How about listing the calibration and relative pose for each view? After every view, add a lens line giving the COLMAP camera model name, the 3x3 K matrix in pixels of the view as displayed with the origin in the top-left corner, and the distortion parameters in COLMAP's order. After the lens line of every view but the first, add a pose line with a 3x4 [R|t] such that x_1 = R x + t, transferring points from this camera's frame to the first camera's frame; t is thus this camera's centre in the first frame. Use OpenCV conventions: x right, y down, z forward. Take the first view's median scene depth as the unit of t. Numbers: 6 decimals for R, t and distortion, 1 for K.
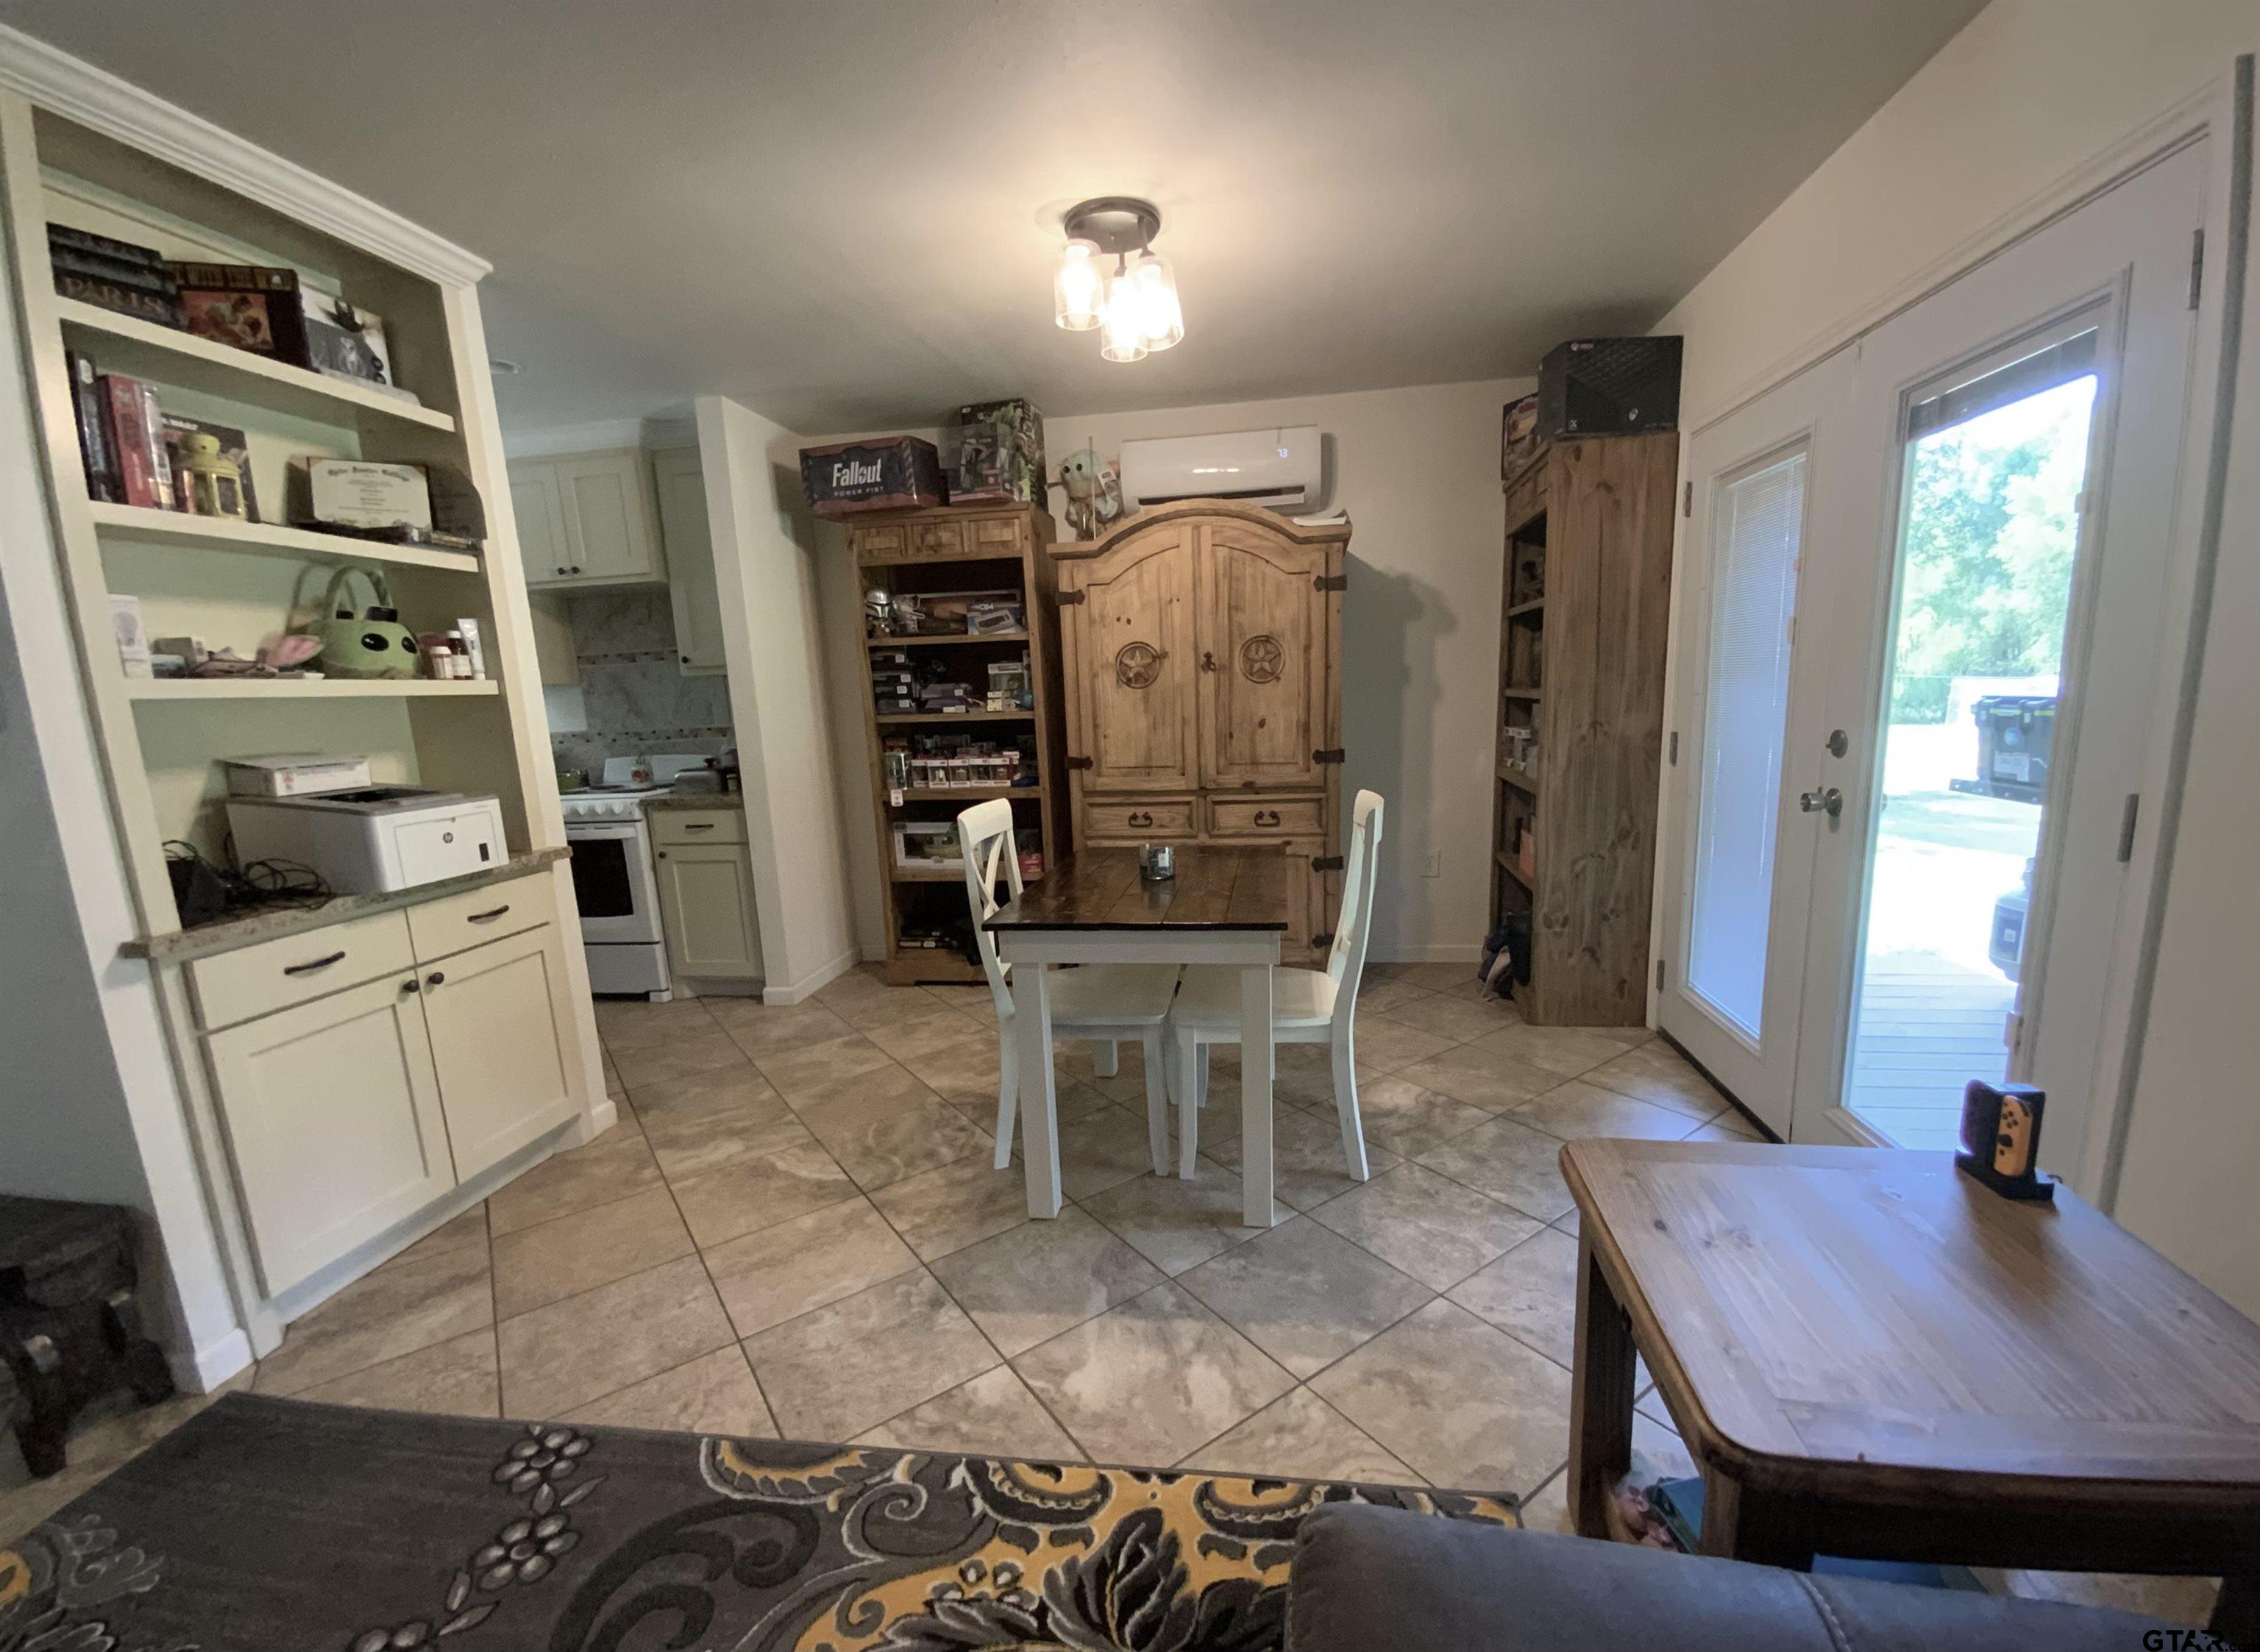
lens RADIAL K [[919.3, 0, 1157.4], [0, 919.3, 883.3], [0, 0, 1]] dist [0.008080, -0.009835]
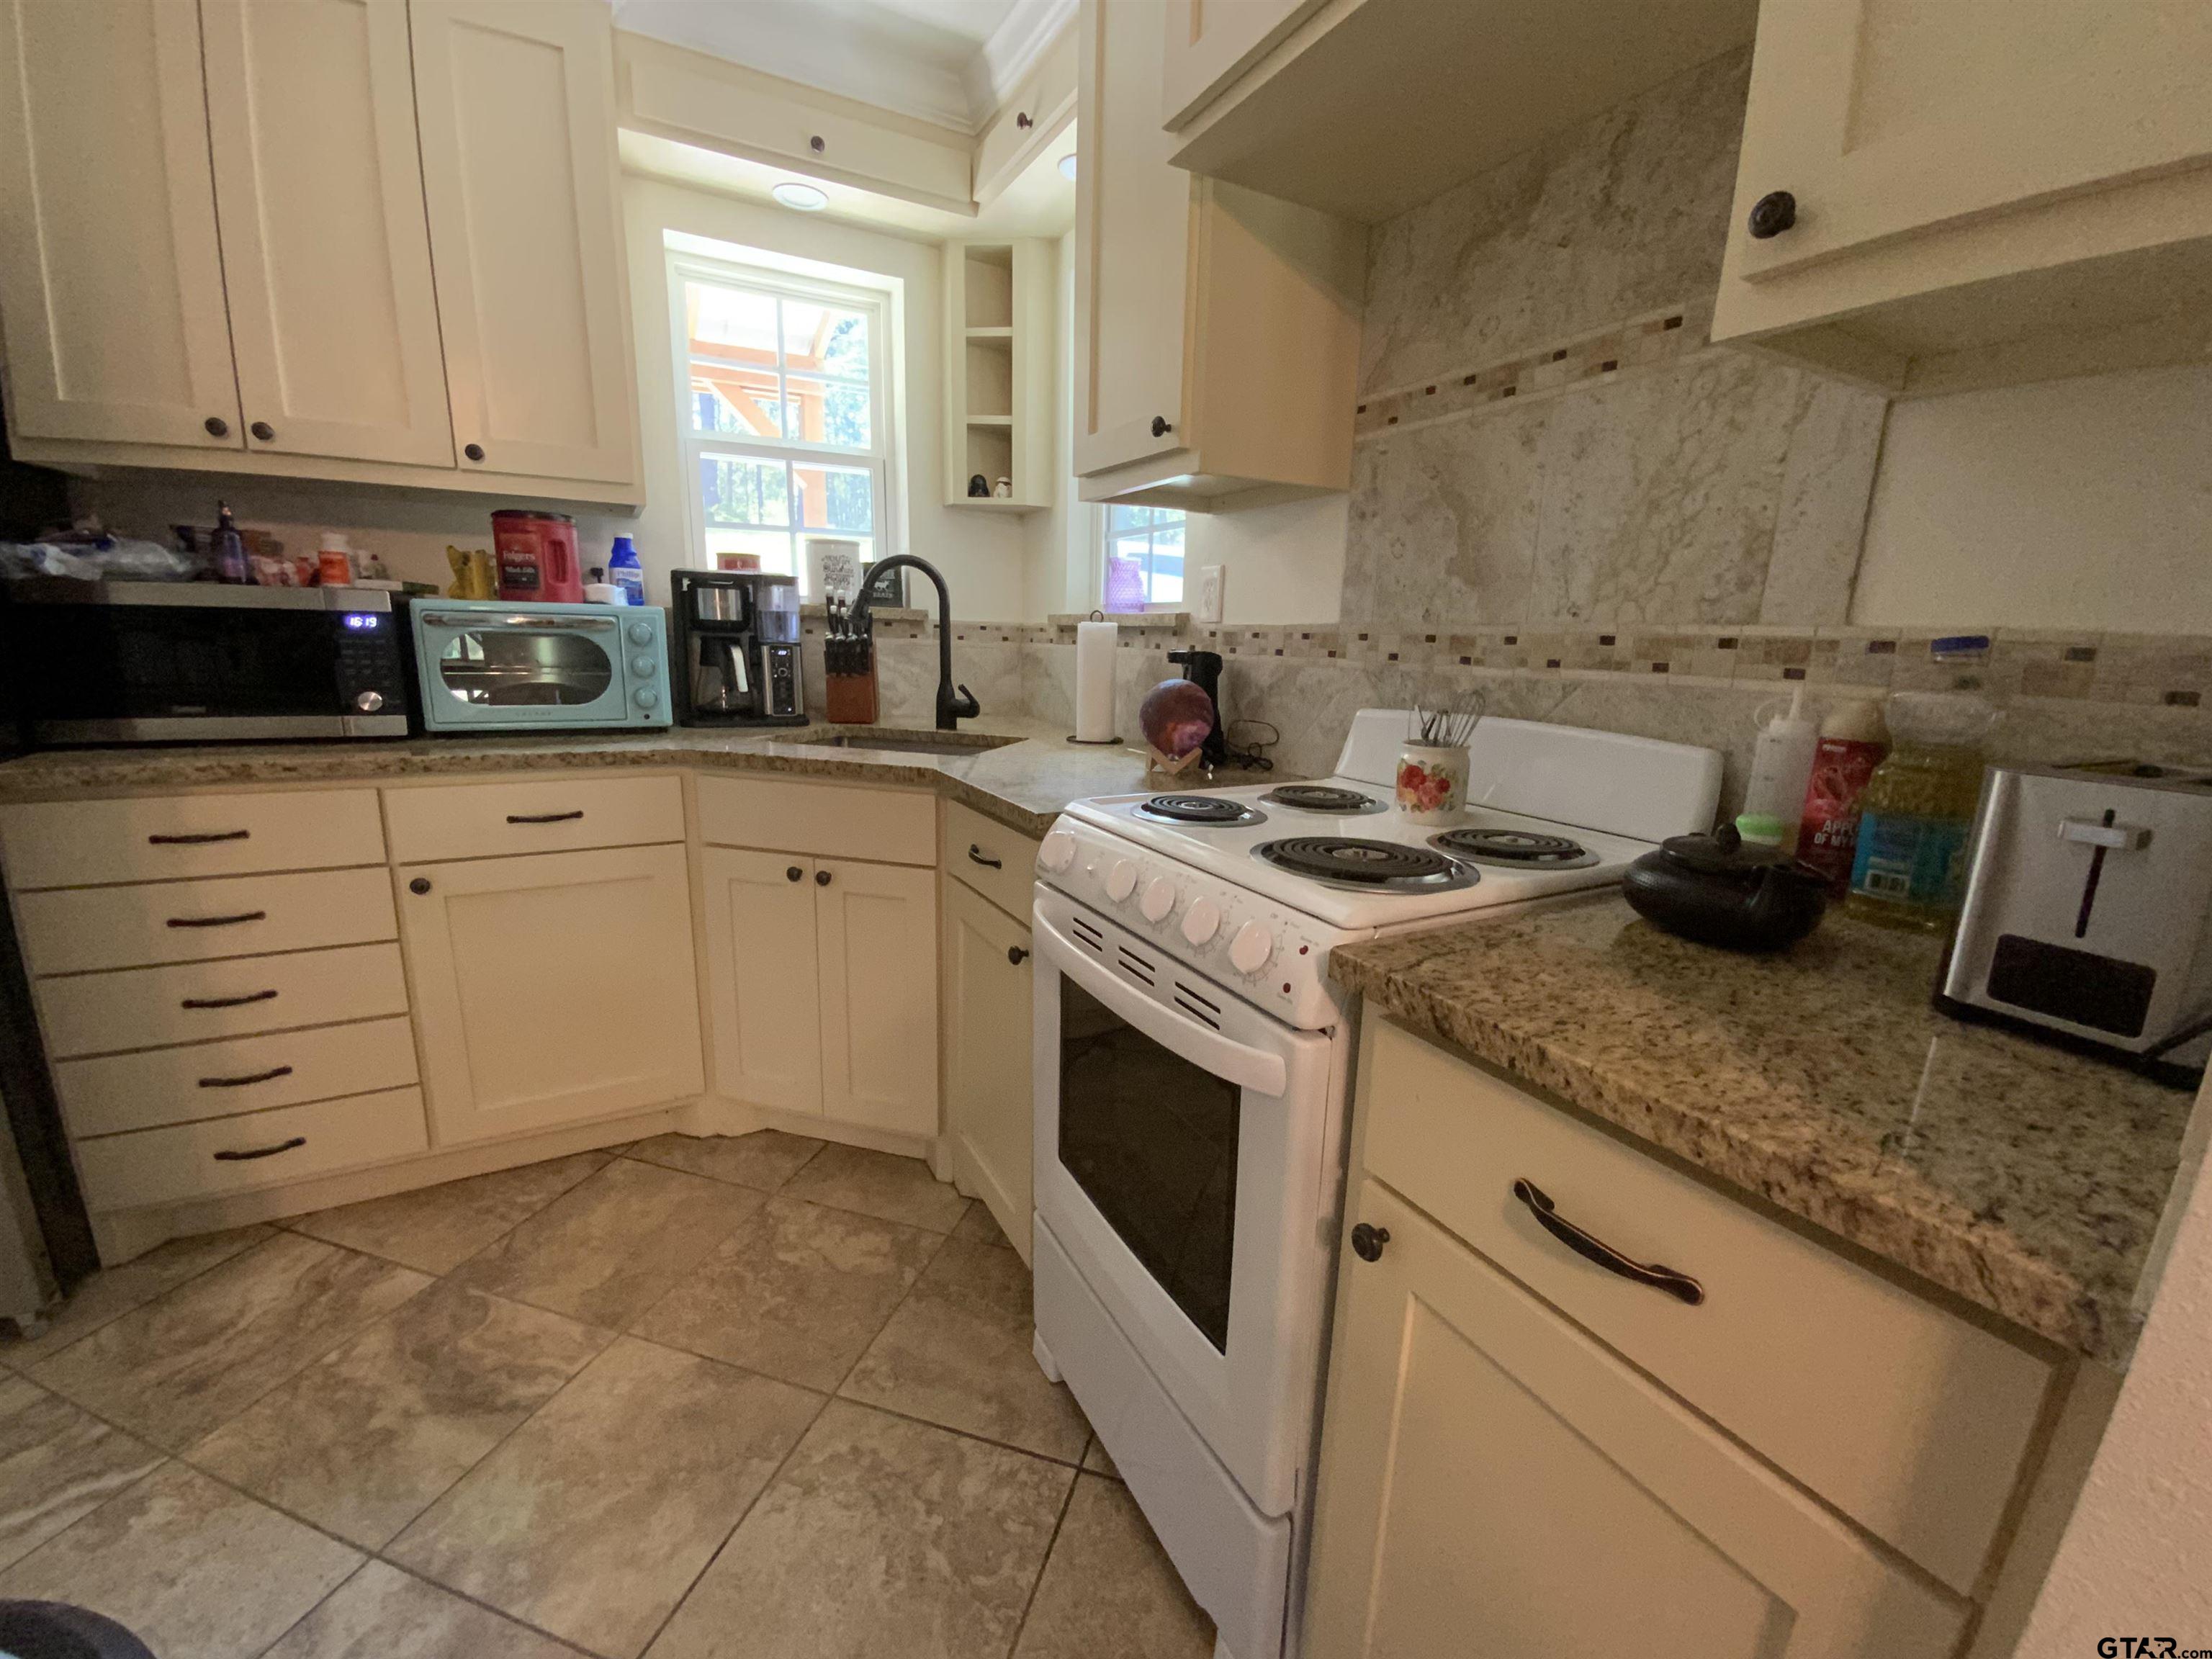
lens RADIAL K [[899.8, 0, 1105.3], [0, 899.8, 832.5], [0, 0, 1]] dist [0.008080, -0.009835]
pose [[0.592880, 0.226838, -0.772683, -0.541619], [-0.212797, 0.969532, 0.121348, -0.156525], [0.776667, 0.092480, 0.623086, 1.016294]]
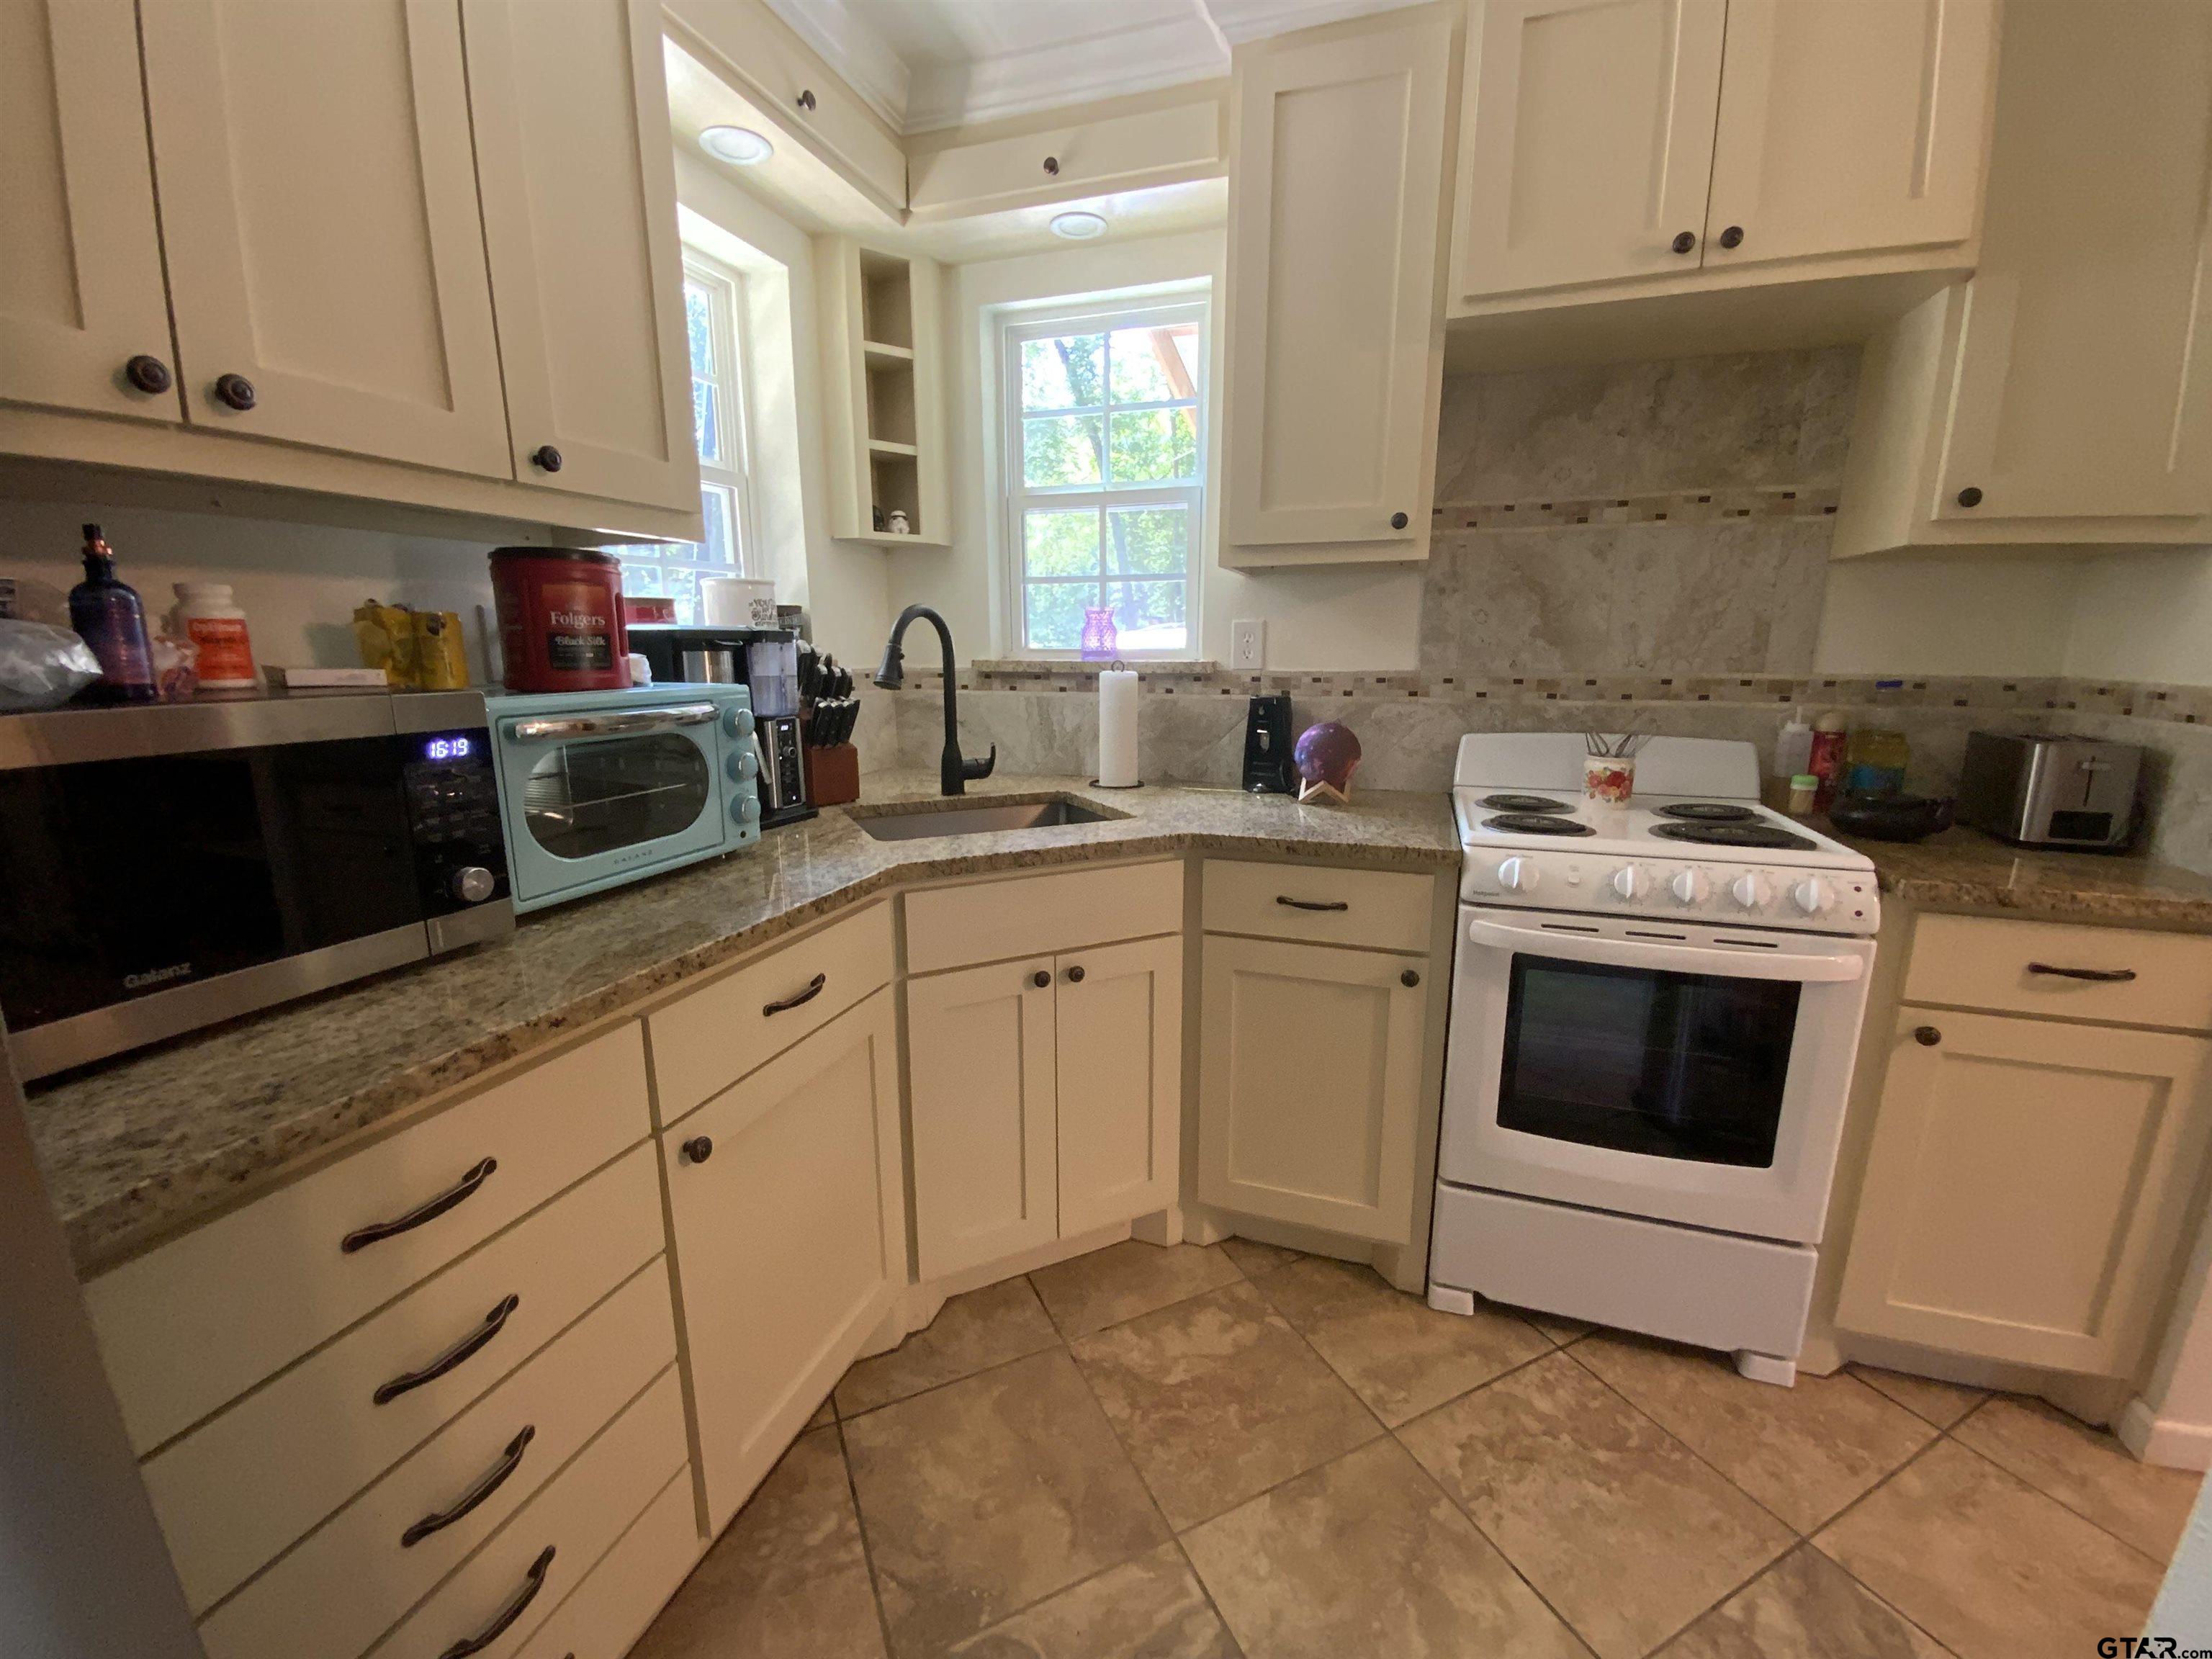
lens RADIAL K [[899.8, 0, 1100.9], [0, 899.8, 830.7], [0, 0, 1]] dist [0.008080, -0.009835]
pose [[0.980622, 0.075248, -0.180882, -0.976205], [-0.074300, 0.997163, 0.012023, -0.111132], [0.181274, 0.001650, 0.983431, 0.734901]]
